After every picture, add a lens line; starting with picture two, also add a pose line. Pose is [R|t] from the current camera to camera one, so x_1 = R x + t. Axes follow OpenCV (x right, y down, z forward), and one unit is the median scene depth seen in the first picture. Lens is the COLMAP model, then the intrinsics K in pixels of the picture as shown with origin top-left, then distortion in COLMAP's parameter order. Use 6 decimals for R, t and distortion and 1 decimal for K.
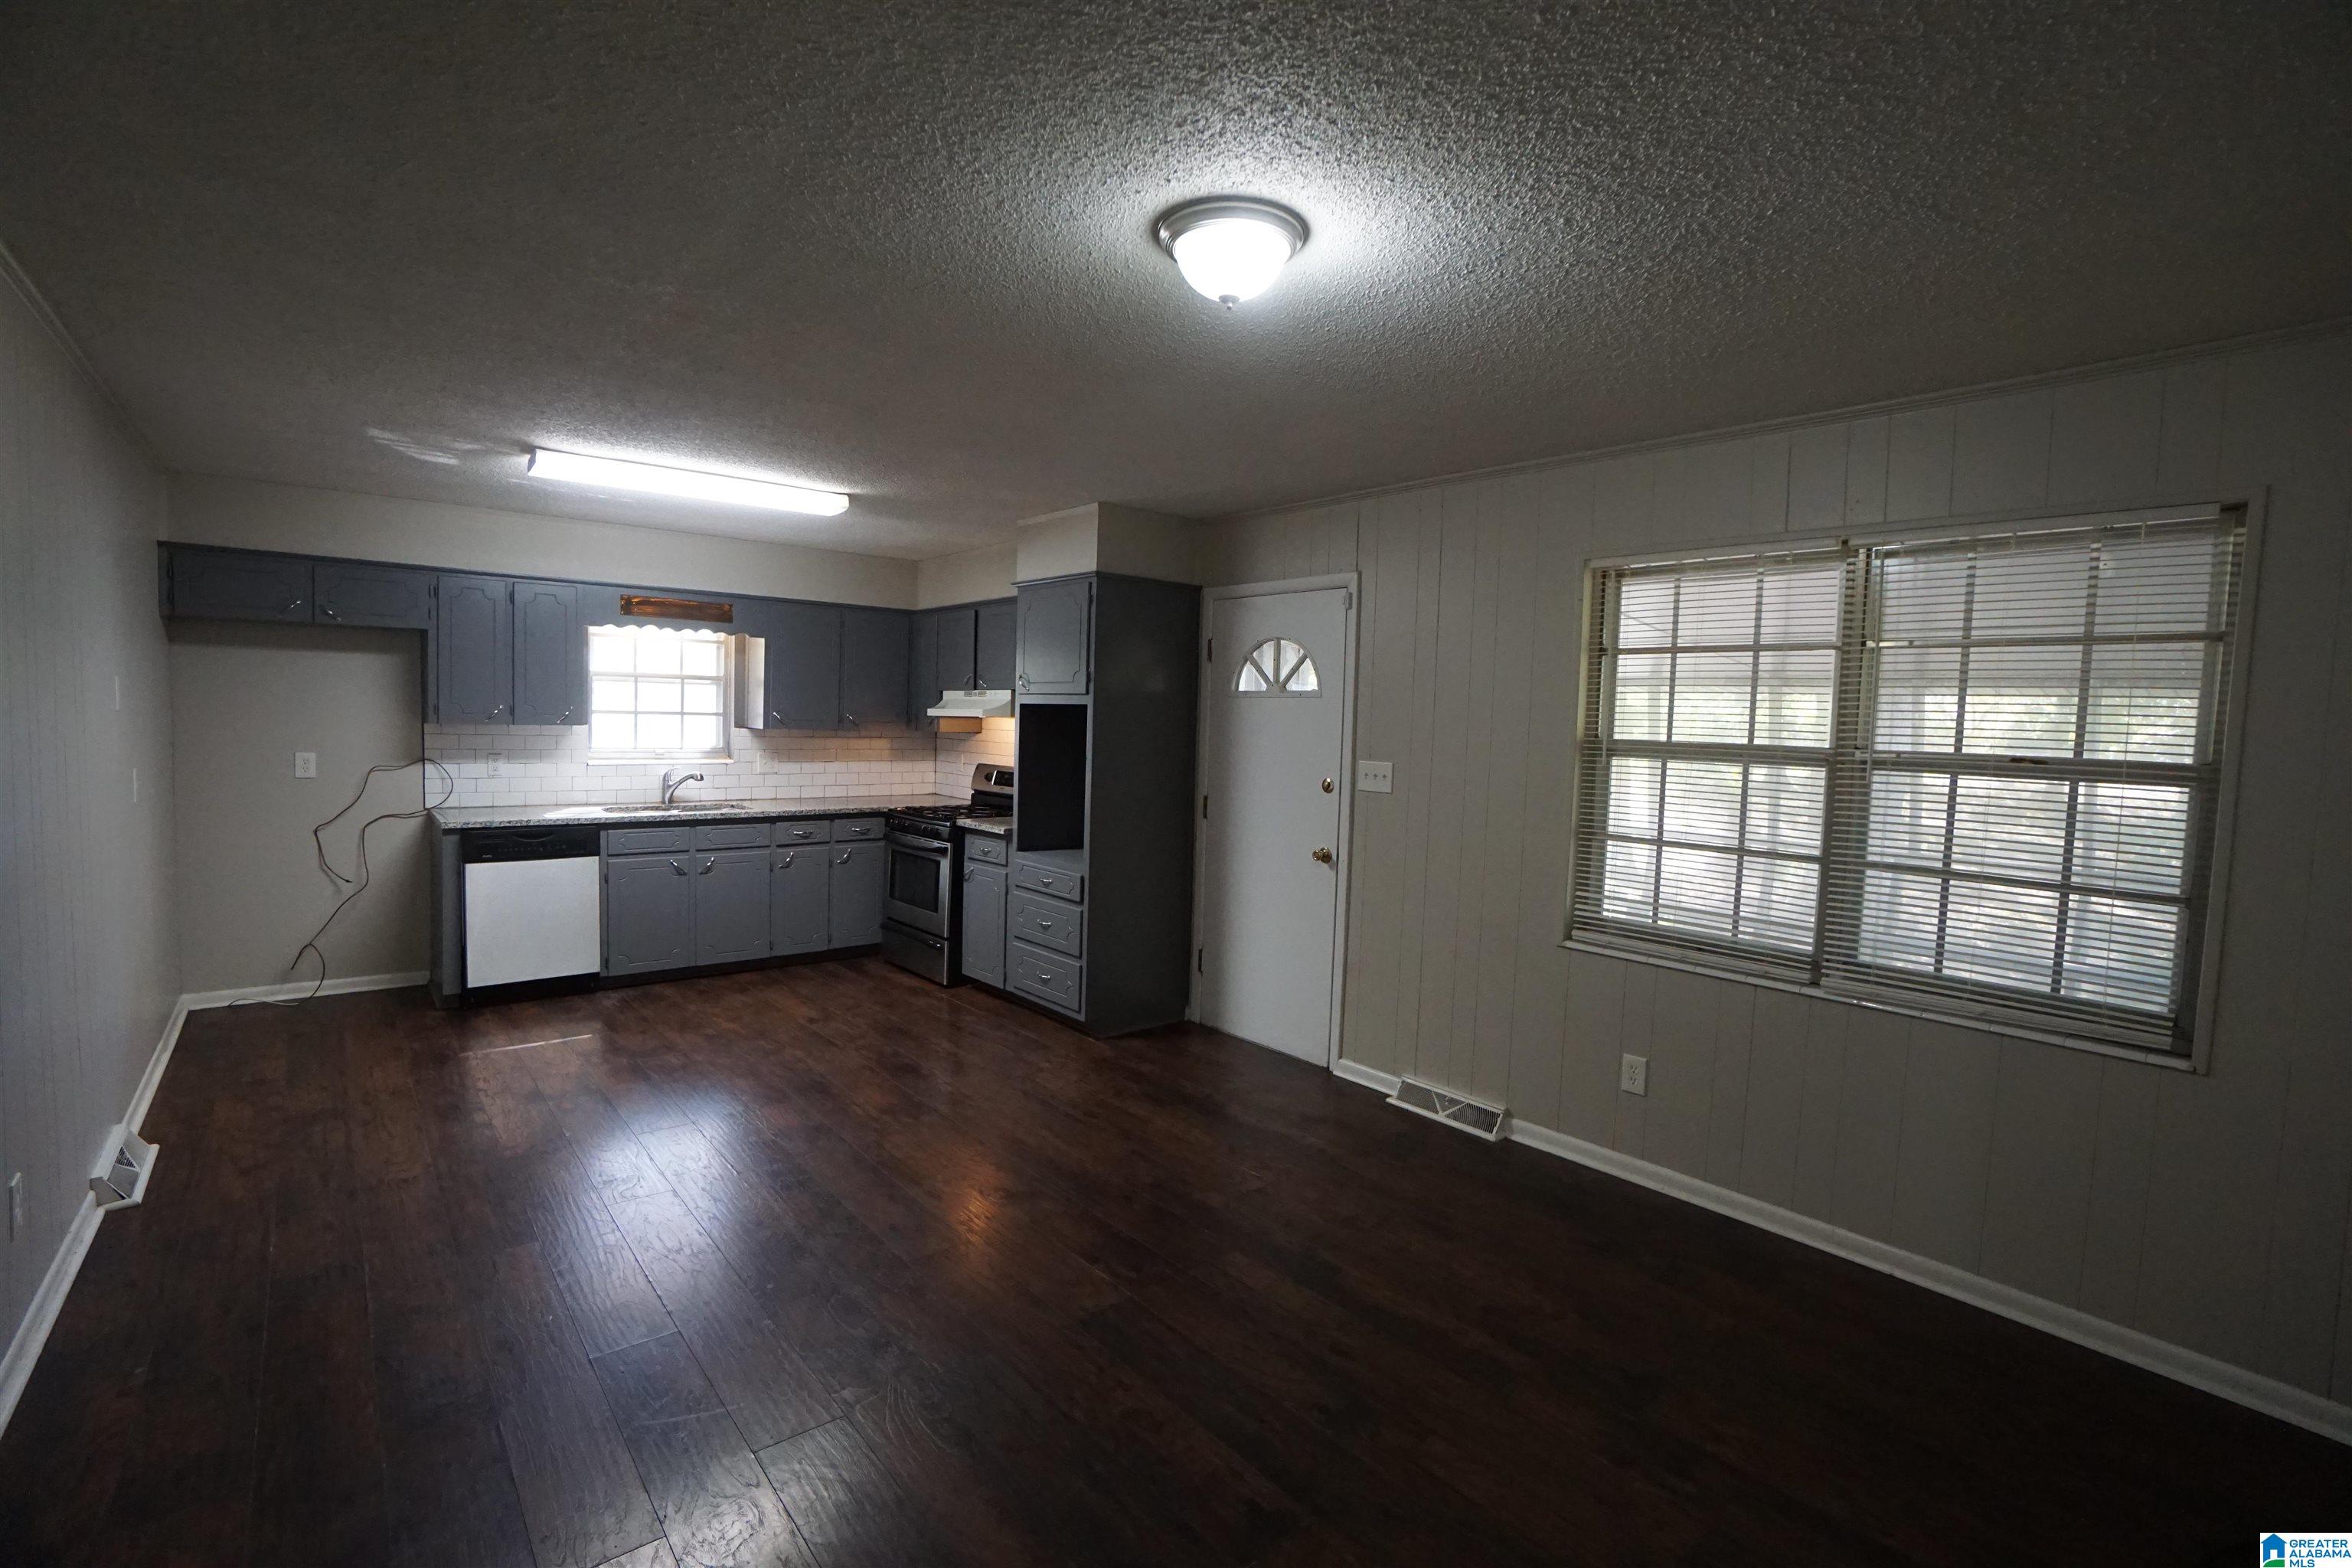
lens RADIAL K [[1034.3, 0, 1154.3], [0, 1034.3, 771.4], [0, 0, 1]] dist [-0.067641, 0.025708]
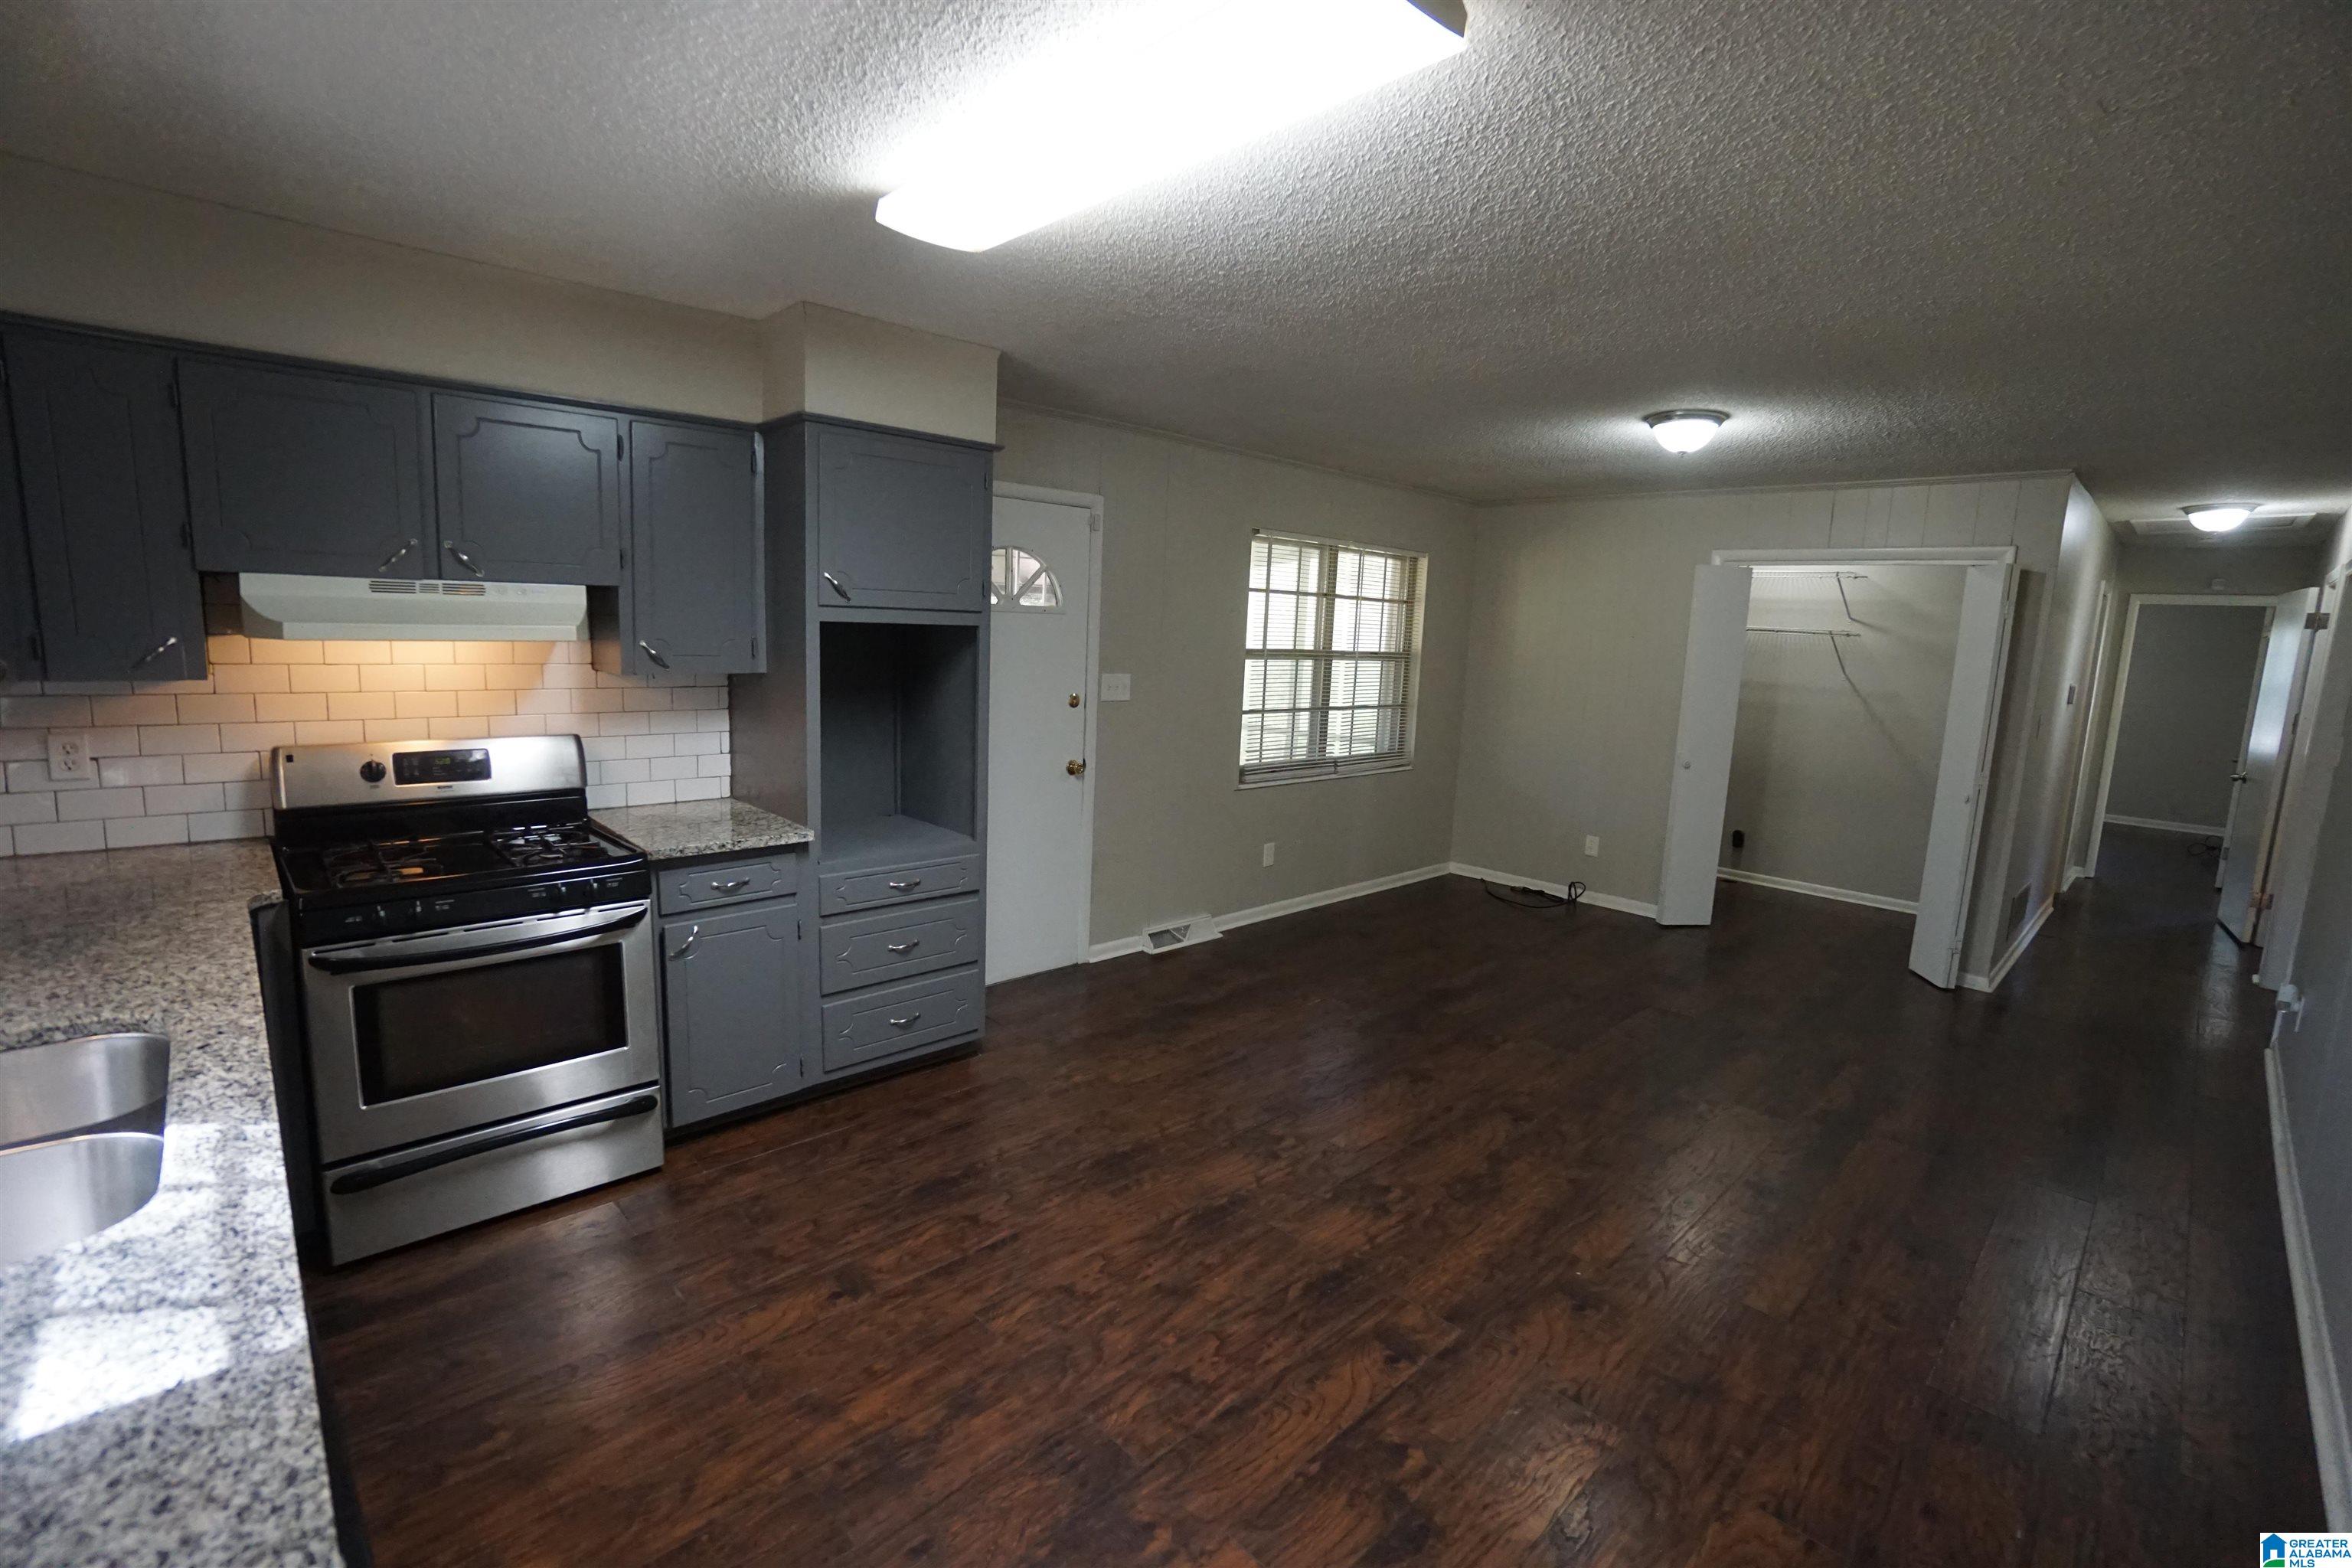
lens RADIAL K [[1034.3, 0, 1154.3], [0, 1034.3, 771.4], [0, 0, 1]] dist [-0.067641, 0.025708]
pose [[-0.054799, -0.172941, 0.983407, -0.765341], [0.009969, 0.984743, 0.173732, -0.084141], [-0.998448, 0.019324, -0.052239, 0.861780]]
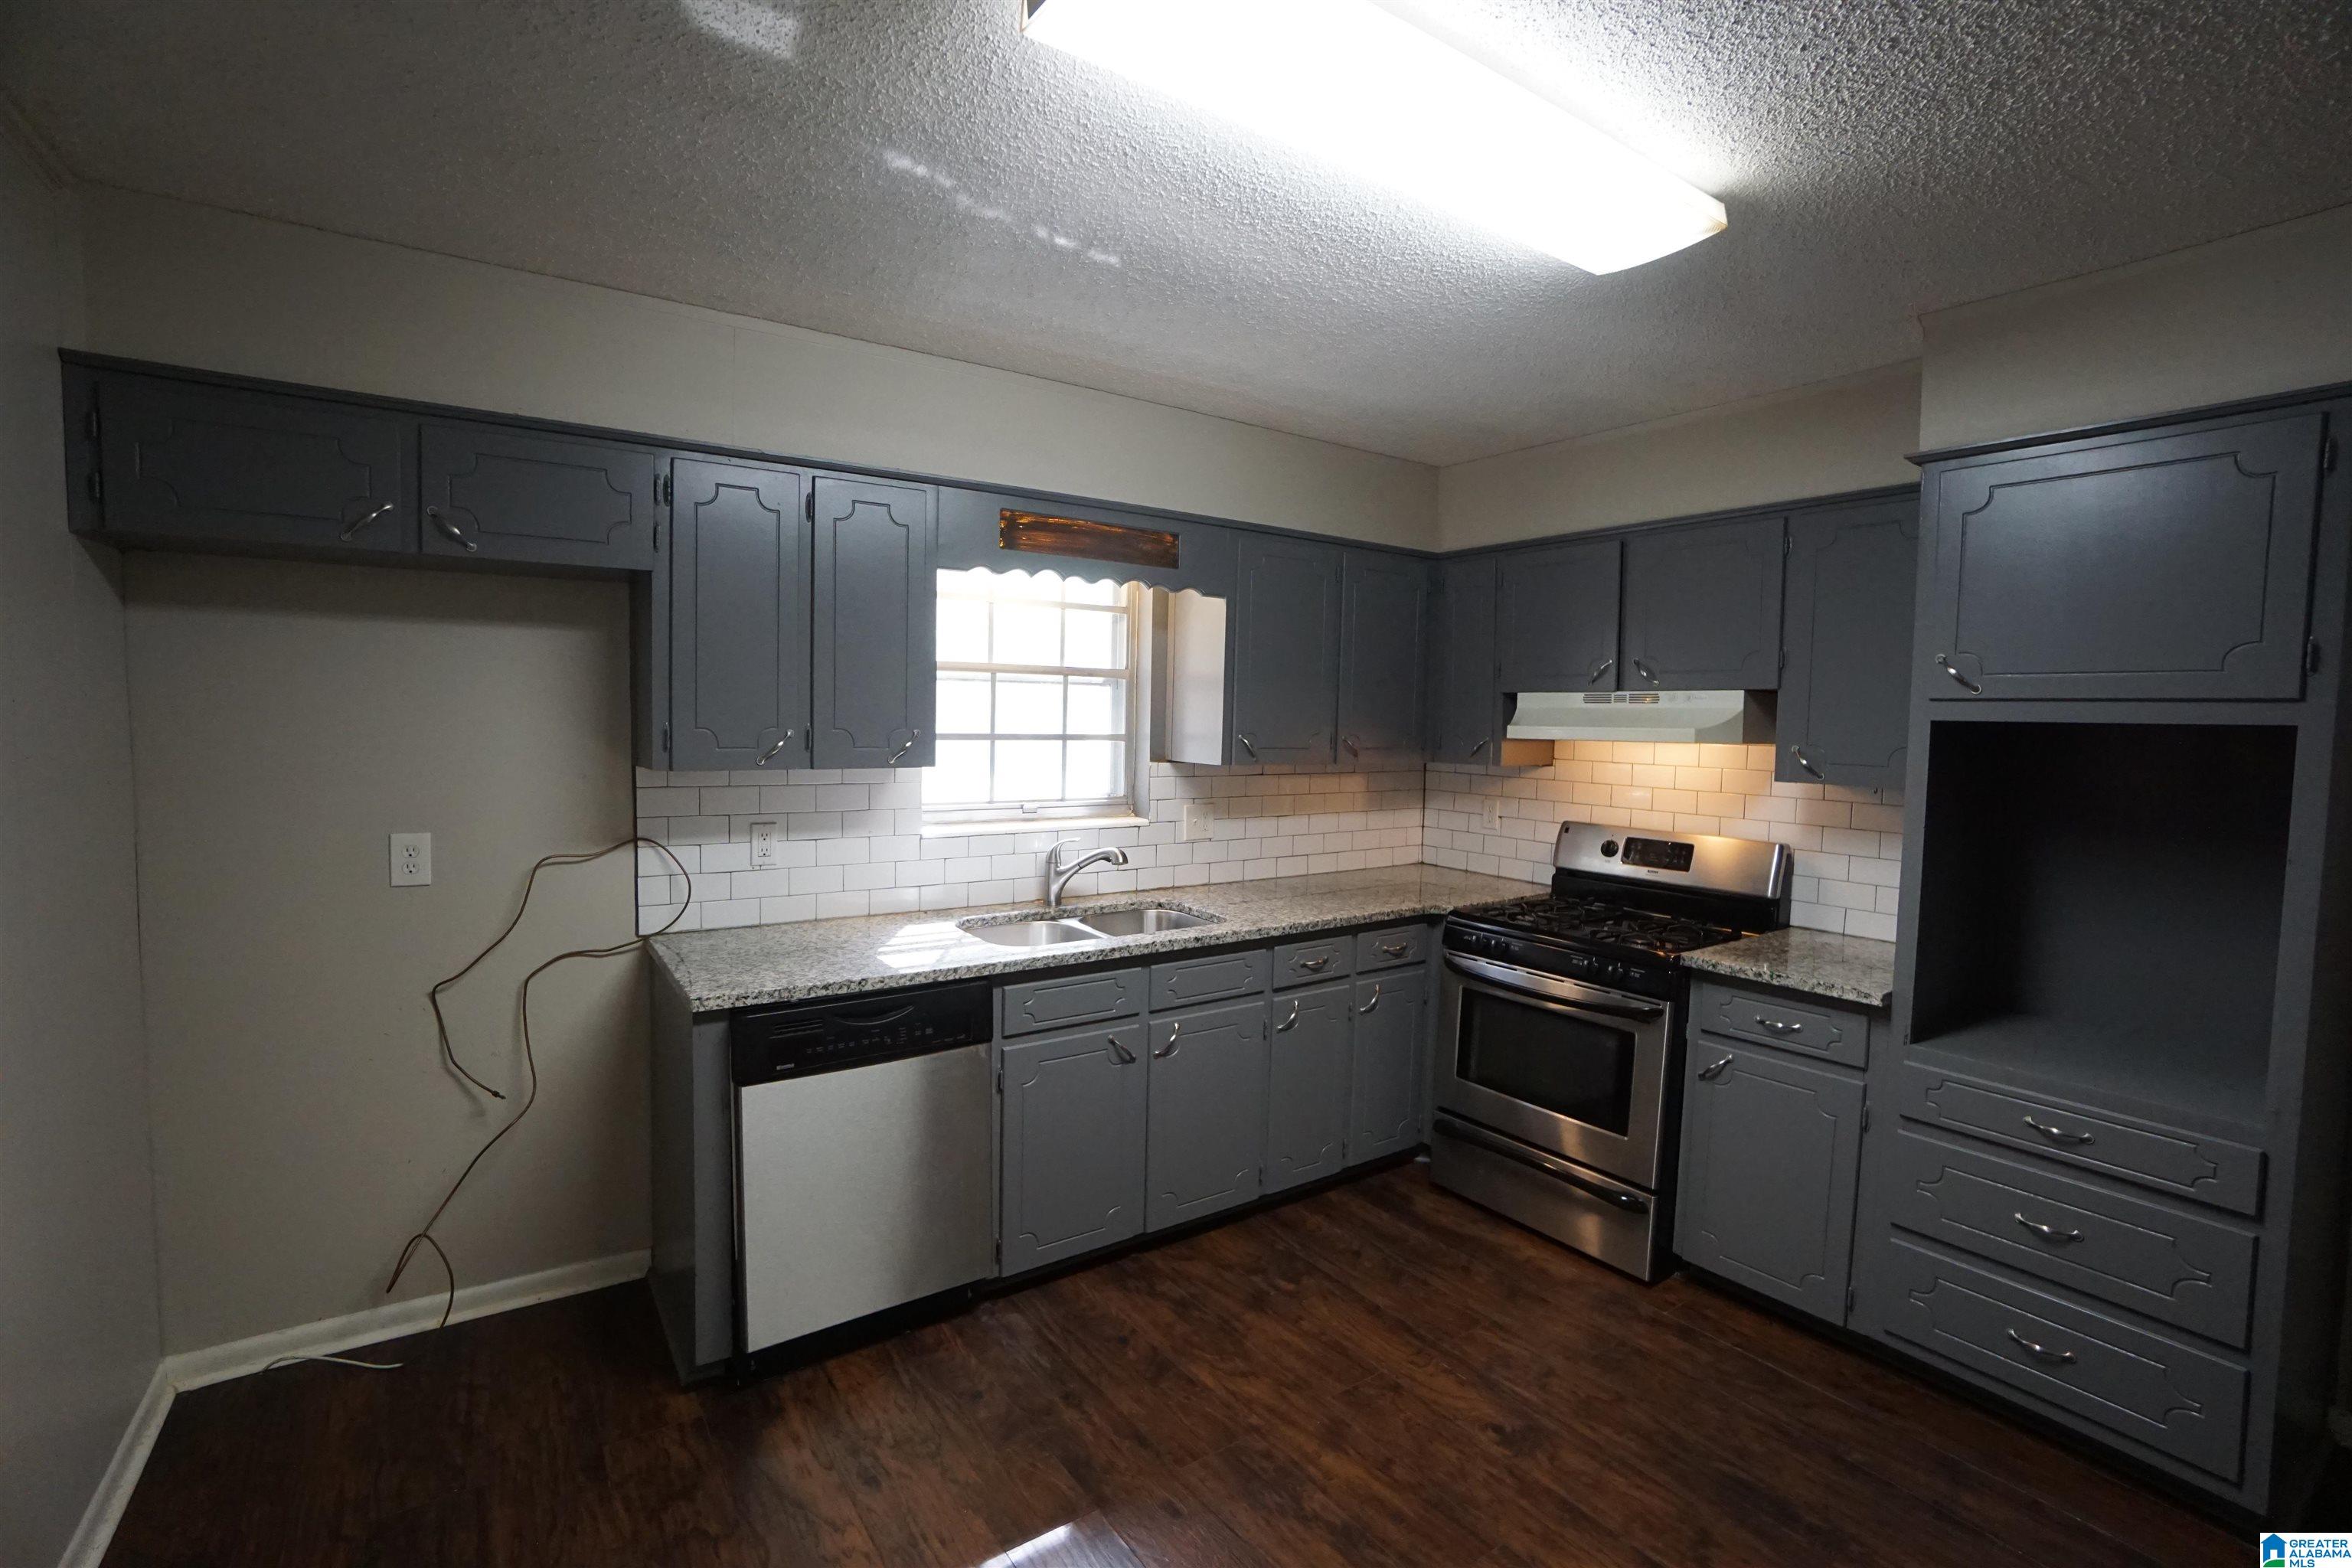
lens RADIAL K [[1034.3, 0, 1154.3], [0, 1034.3, 771.4], [0, 0, 1]] dist [-0.067641, 0.025708]
pose [[0.994580, -0.004228, -0.103890, -0.434110], [0.004148, 0.999991, -0.000995, -0.045667], [0.103894, 0.000558, 0.994588, 0.543279]]
